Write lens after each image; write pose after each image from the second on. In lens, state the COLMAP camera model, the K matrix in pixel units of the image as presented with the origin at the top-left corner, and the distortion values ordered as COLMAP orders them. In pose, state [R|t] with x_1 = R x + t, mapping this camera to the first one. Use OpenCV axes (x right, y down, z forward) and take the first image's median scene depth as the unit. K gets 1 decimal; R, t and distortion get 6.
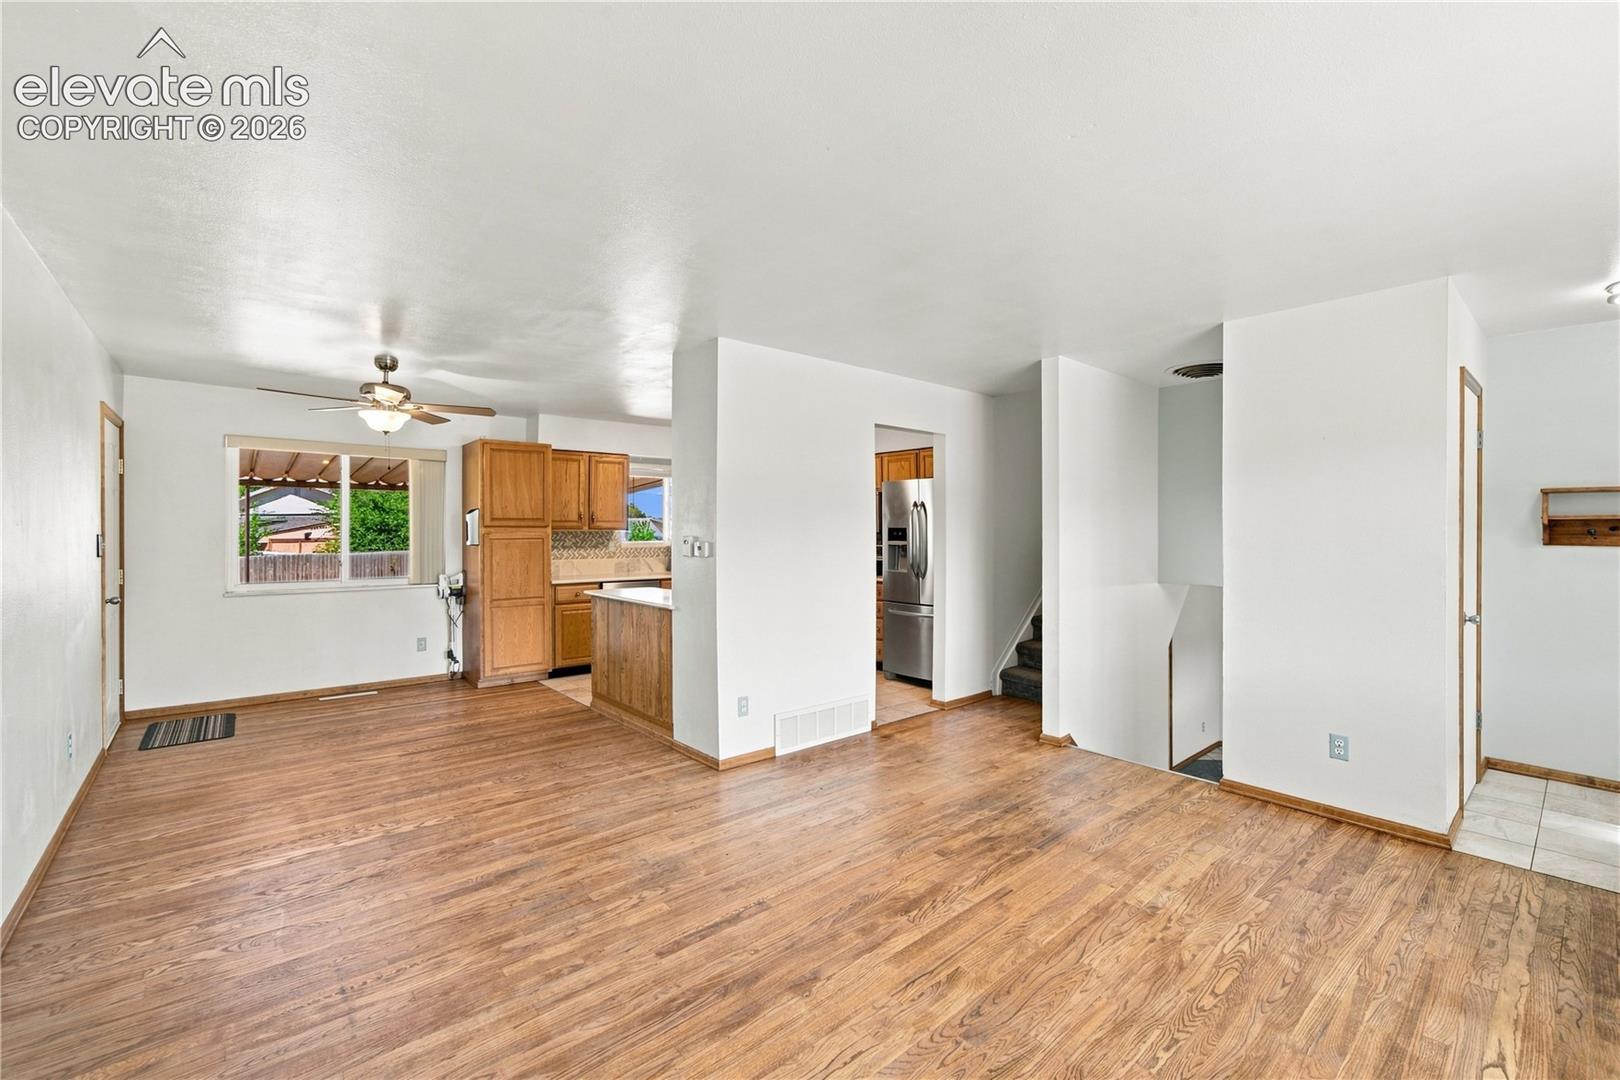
lens RADIAL K [[675.5, 0, 810.0], [0, 675.5, 540.0], [0, 0, 1]] dist [-0.001146, 0.023330]
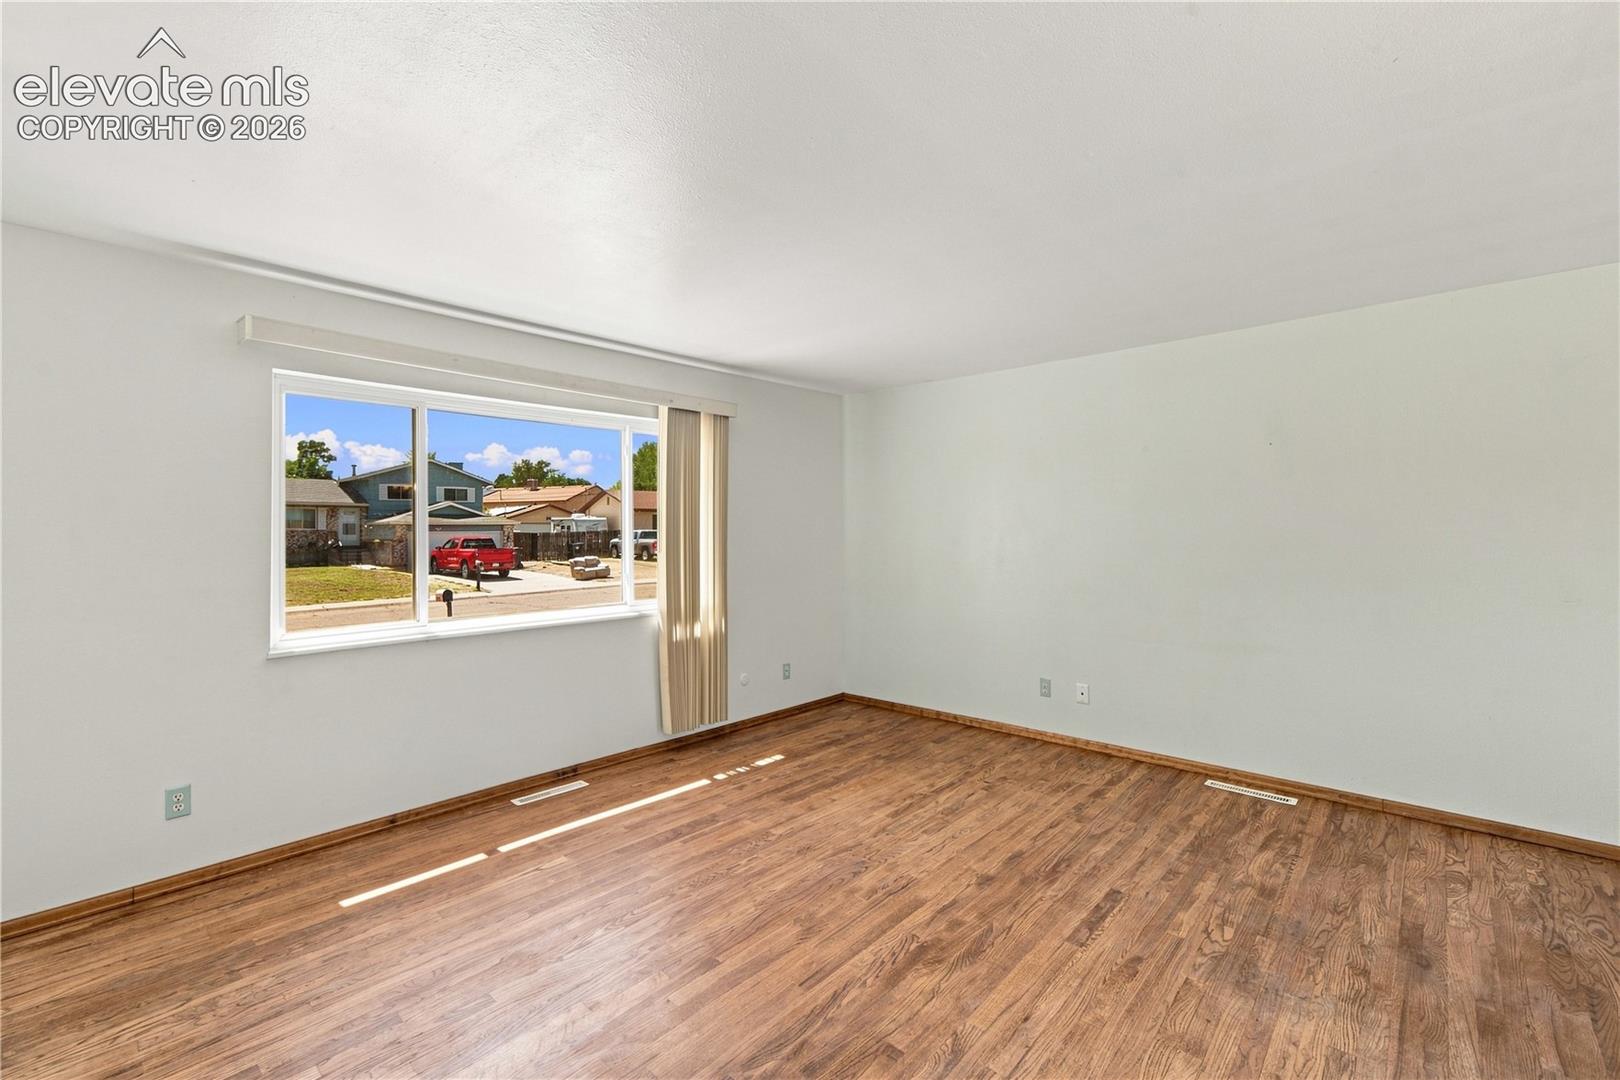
lens RADIAL K [[675.5, 0, 810.0], [0, 675.5, 540.0], [0, 0, 1]] dist [-0.001146, 0.023330]
pose [[-0.992963, 0.001938, -0.118410, 0.421437], [-0.001285, 0.999631, 0.027132, -0.028791], [0.118419, 0.027094, -0.992594, 1.973401]]
